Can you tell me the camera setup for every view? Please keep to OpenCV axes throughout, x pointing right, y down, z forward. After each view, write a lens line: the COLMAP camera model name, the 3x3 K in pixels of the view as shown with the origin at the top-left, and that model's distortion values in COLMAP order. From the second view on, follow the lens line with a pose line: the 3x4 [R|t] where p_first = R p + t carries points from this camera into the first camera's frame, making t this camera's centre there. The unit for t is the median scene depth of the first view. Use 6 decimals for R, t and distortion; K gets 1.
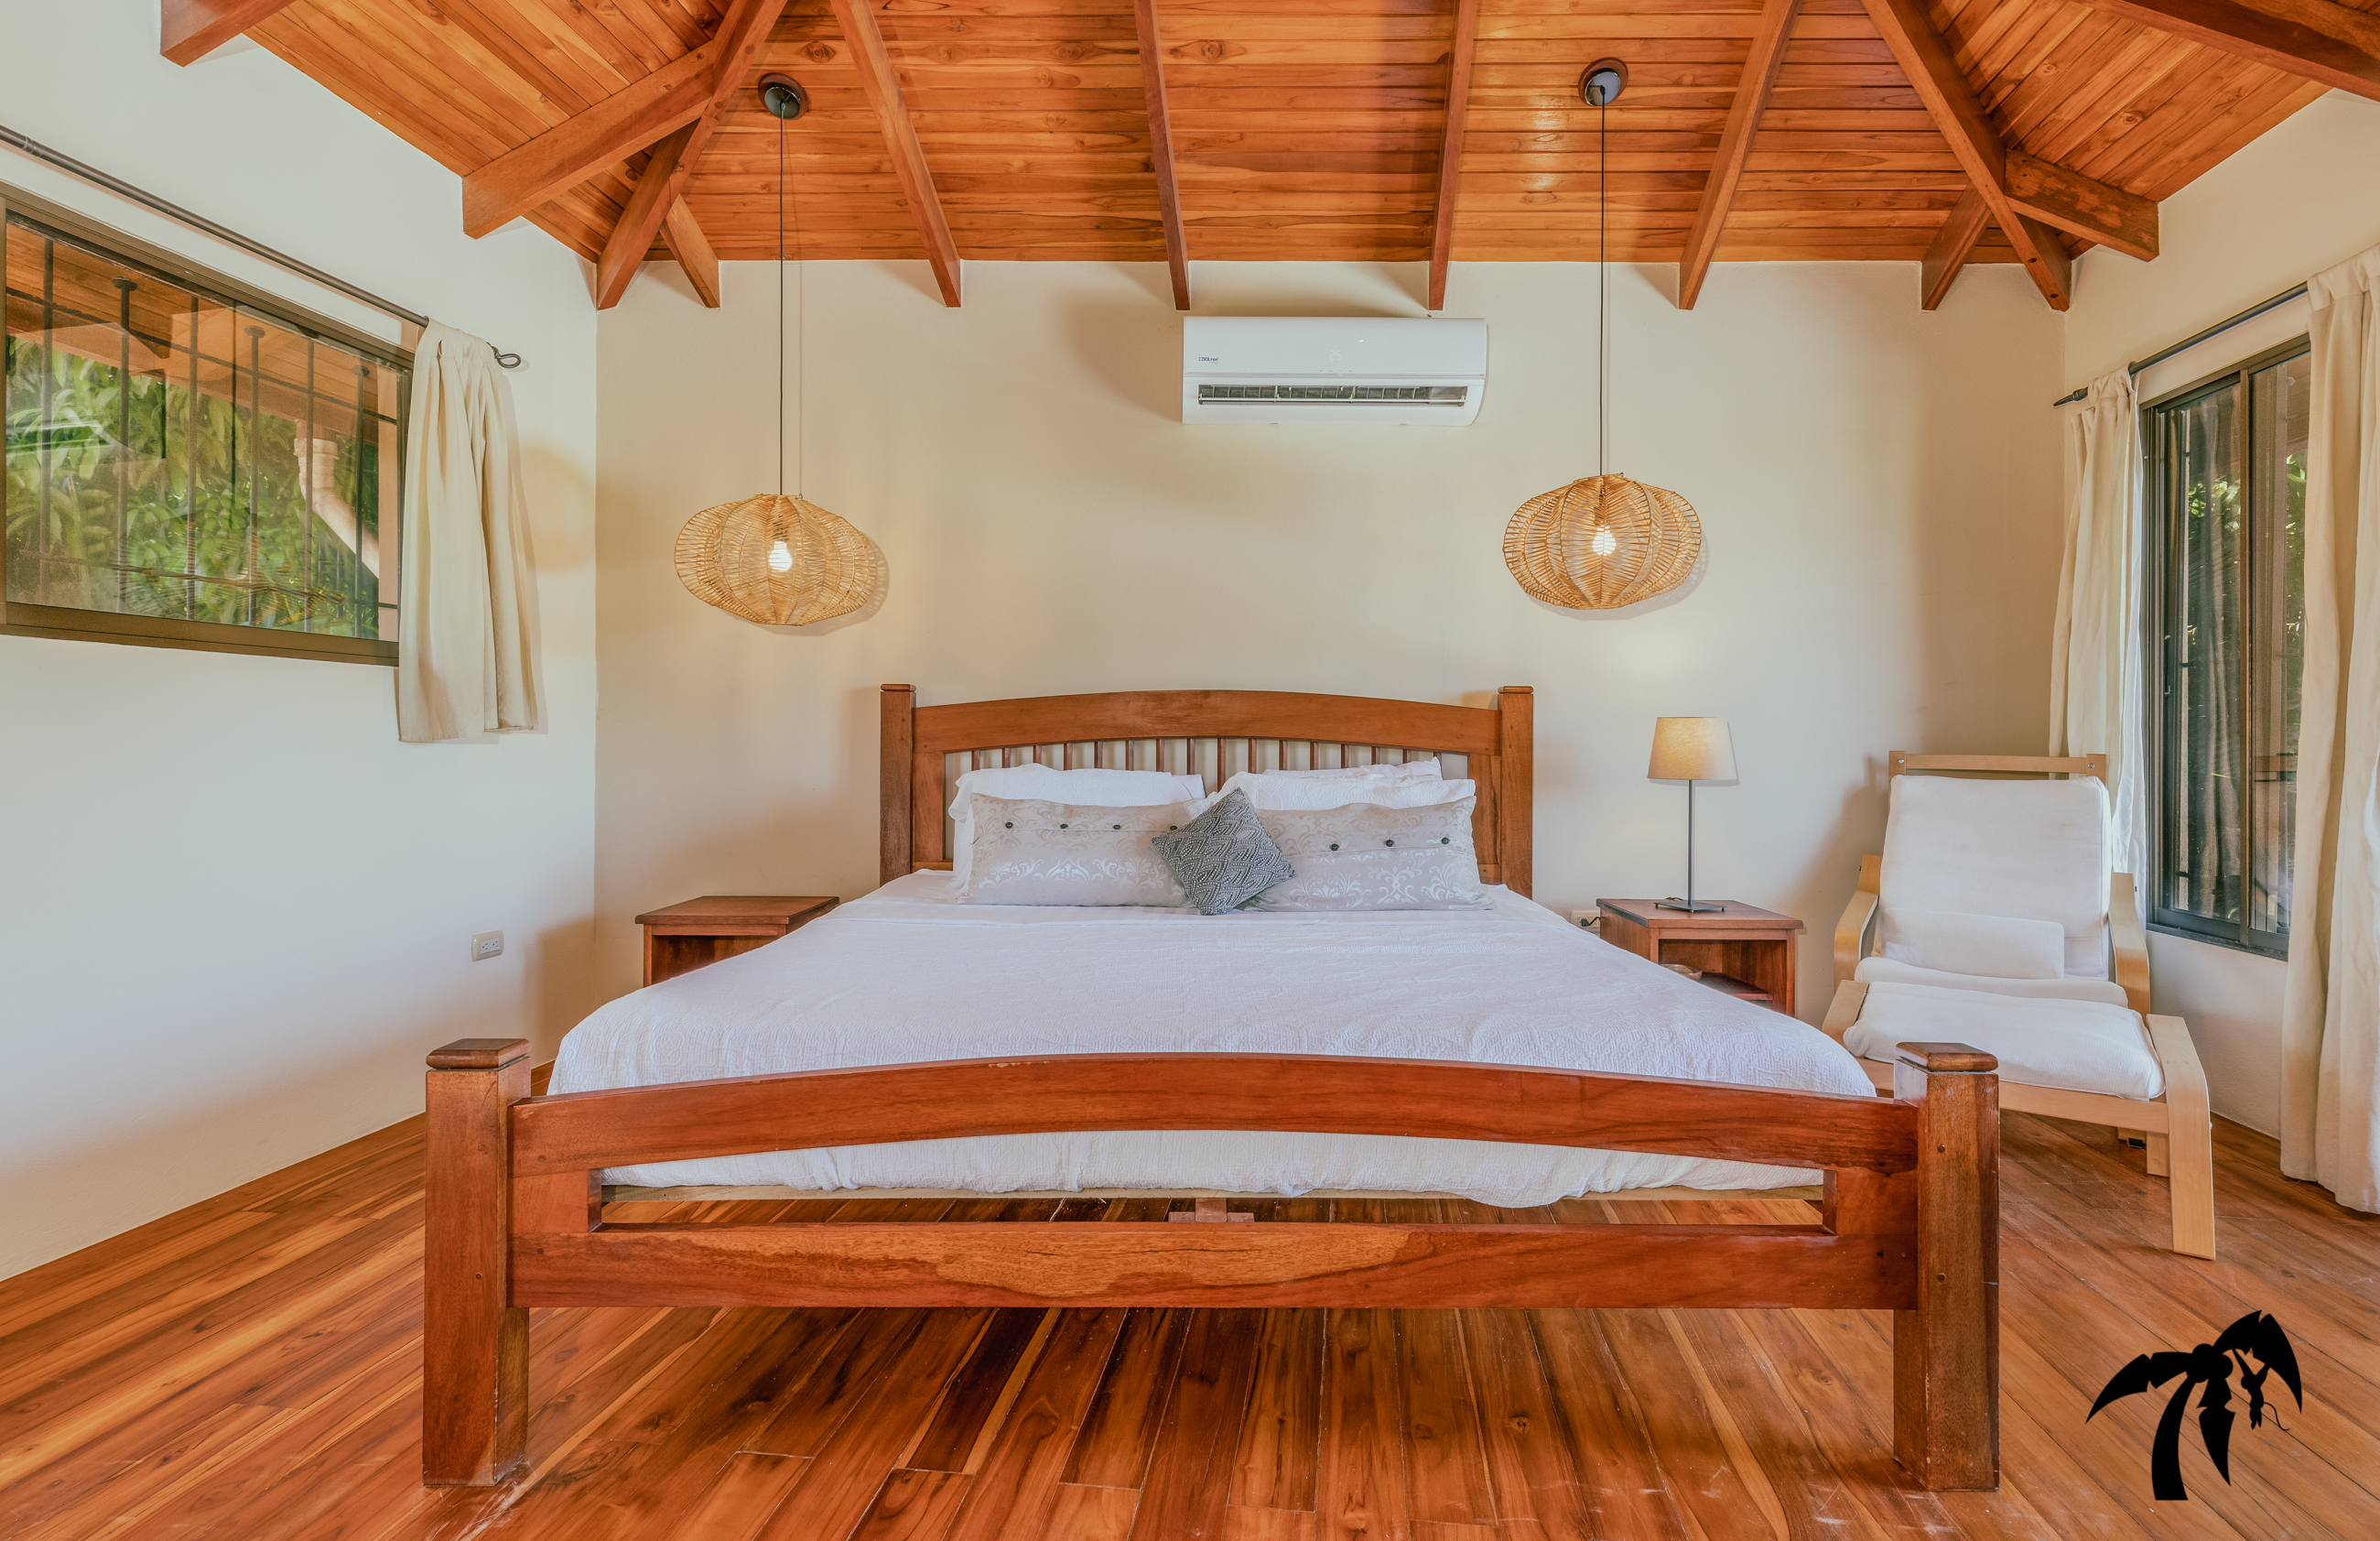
lens RADIAL K [[1099.4, 0, 1187.7], [0, 1099.4, 745.6], [0, 0, 1]] dist [0.006947, 0.000539]
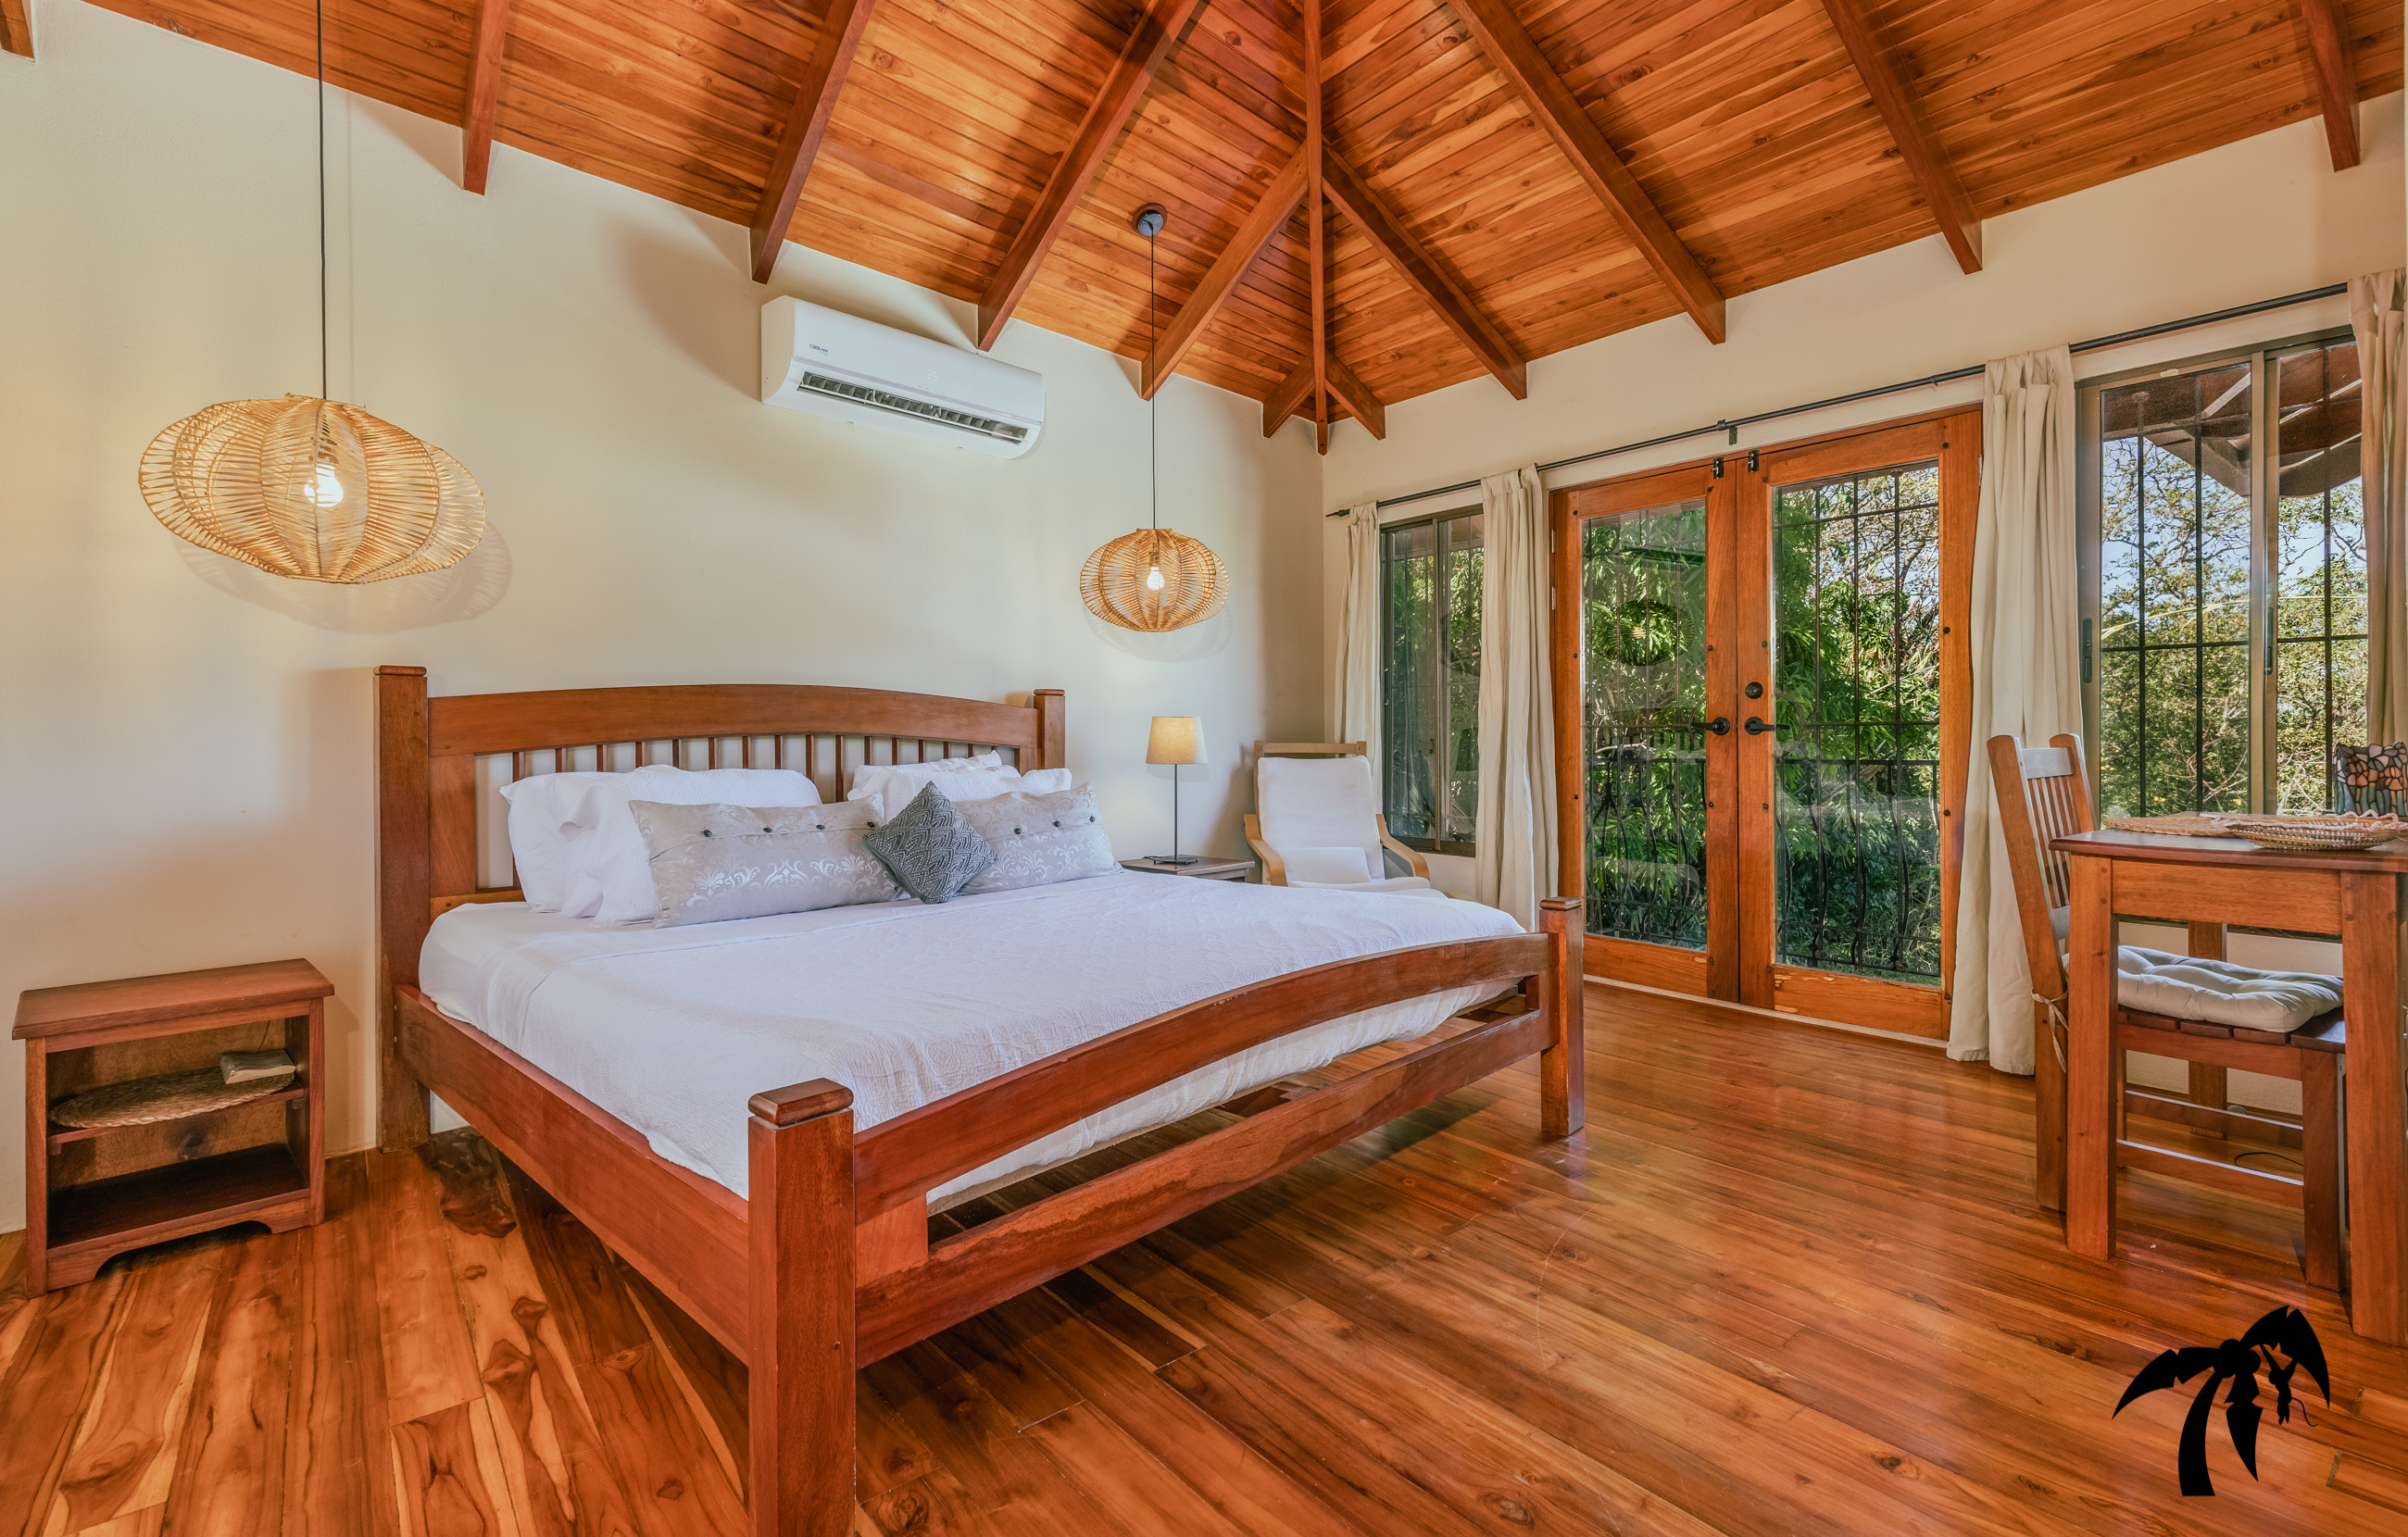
lens RADIAL K [[1109.1, 0, 1204.2], [0, 1109.1, 734.0], [0, 0, 1]] dist [0.017941, -0.000337]
pose [[0.679617, -0.005631, 0.733546, -0.481932], [0.008620, 0.999963, -0.000311, -0.004137], [-0.733517, 0.006534, 0.679640, 0.074361]]
